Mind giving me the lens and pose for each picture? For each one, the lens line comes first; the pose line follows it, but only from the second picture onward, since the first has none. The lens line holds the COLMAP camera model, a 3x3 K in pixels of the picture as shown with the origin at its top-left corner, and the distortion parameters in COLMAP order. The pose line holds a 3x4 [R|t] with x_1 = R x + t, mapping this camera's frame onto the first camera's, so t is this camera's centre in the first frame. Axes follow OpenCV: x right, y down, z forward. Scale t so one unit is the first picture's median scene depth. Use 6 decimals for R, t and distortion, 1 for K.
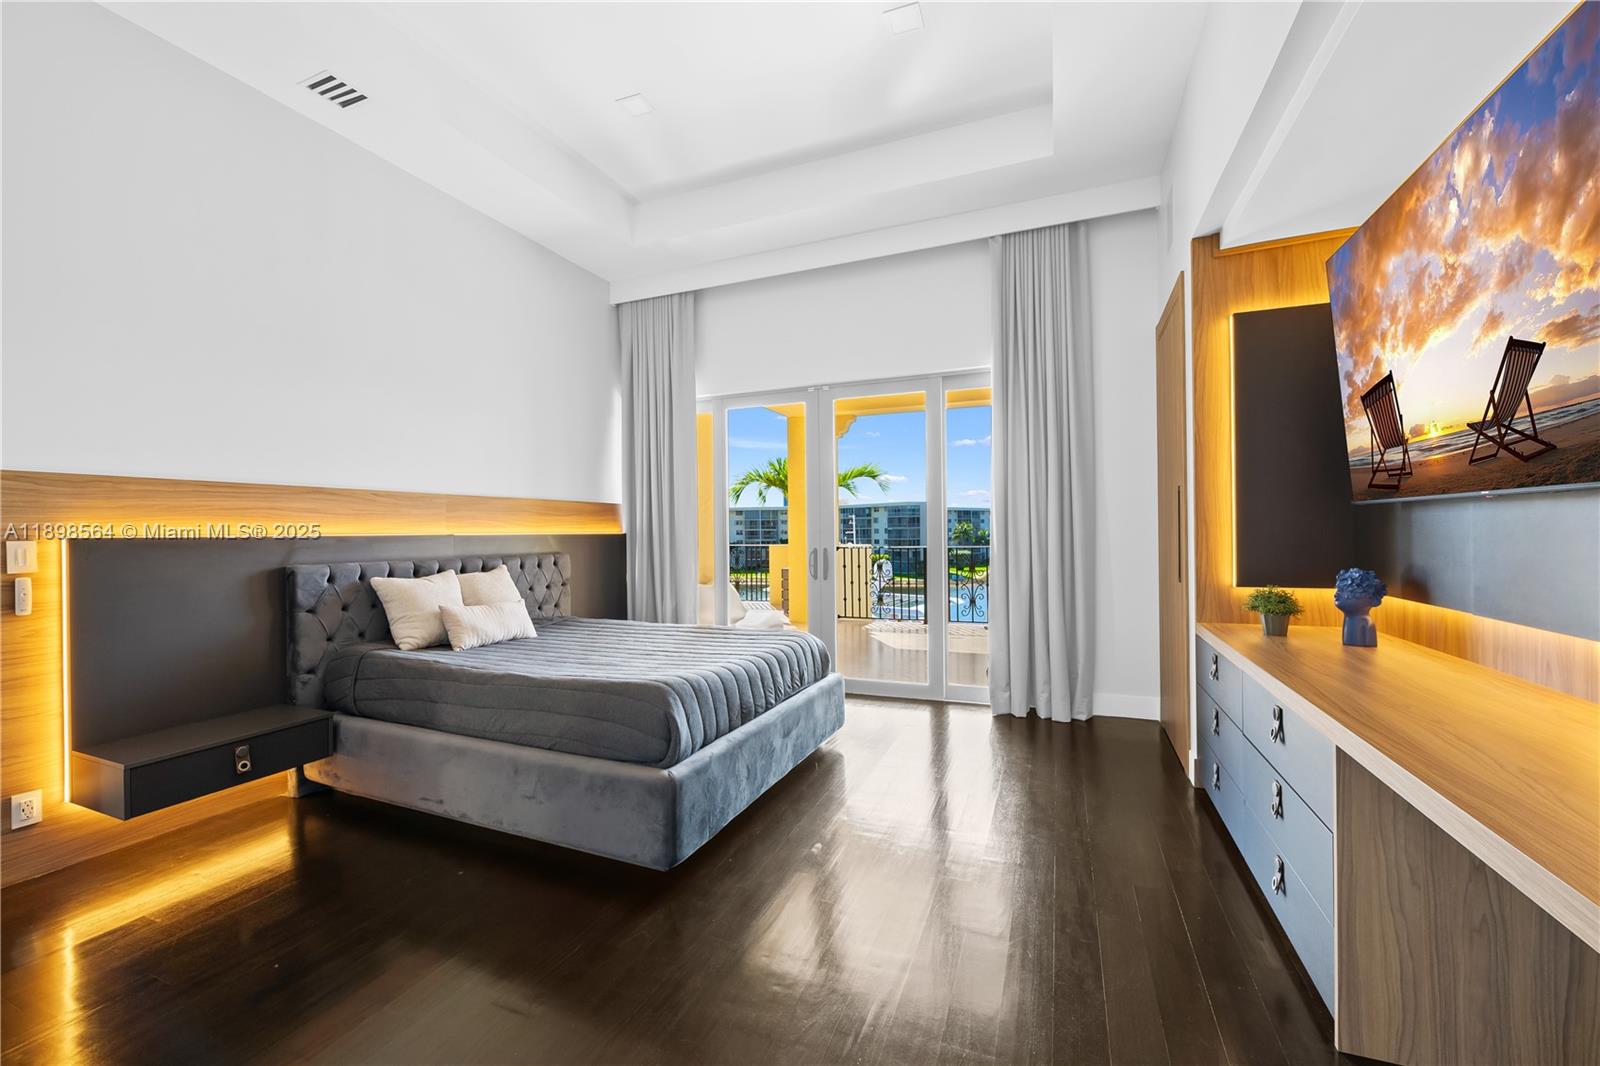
lens RADIAL K [[629.3, 0, 800.0], [0, 629.3, 533.0], [0, 0, 1]] dist [-0.000500, -0.000231]
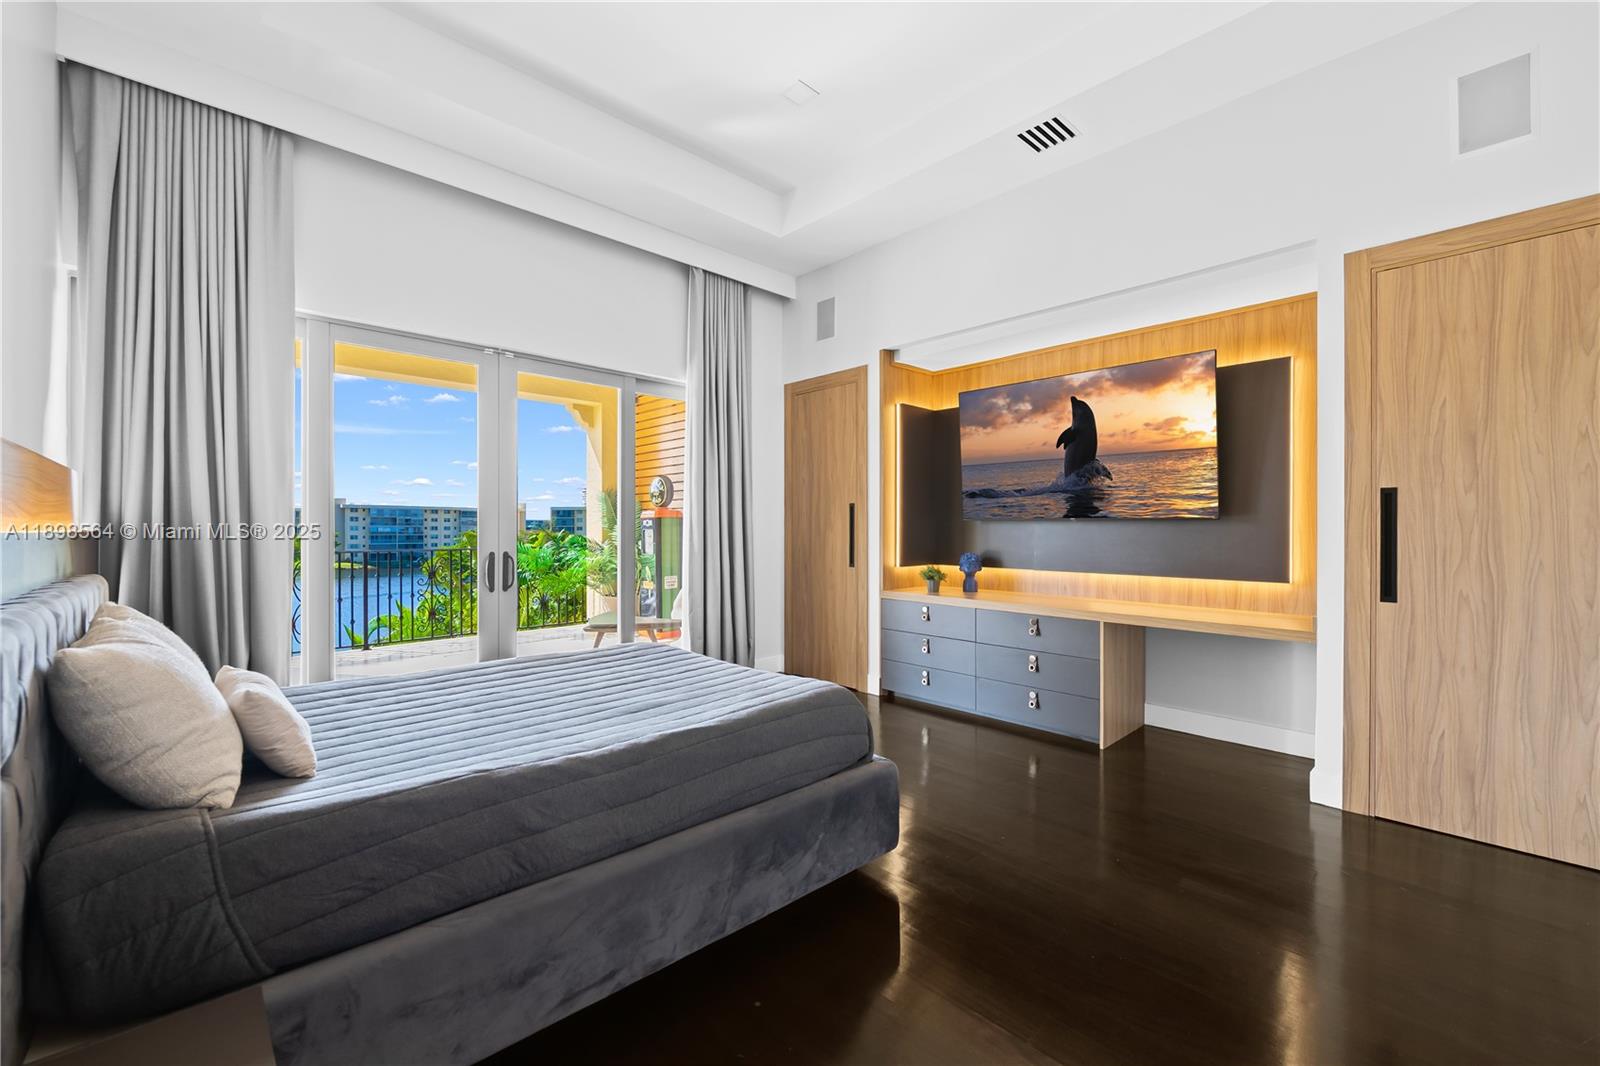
lens RADIAL K [[658.0, 0, 800.0], [0, 658.0, 533.0], [0, 0, 1]] dist [-0.013247, -0.000064]
pose [[0.398703, 0.008517, 0.917041, -0.829574], [-0.001101, 0.999961, -0.008809, 0.008813], [-0.917080, 0.002502, 0.398696, 0.455286]]
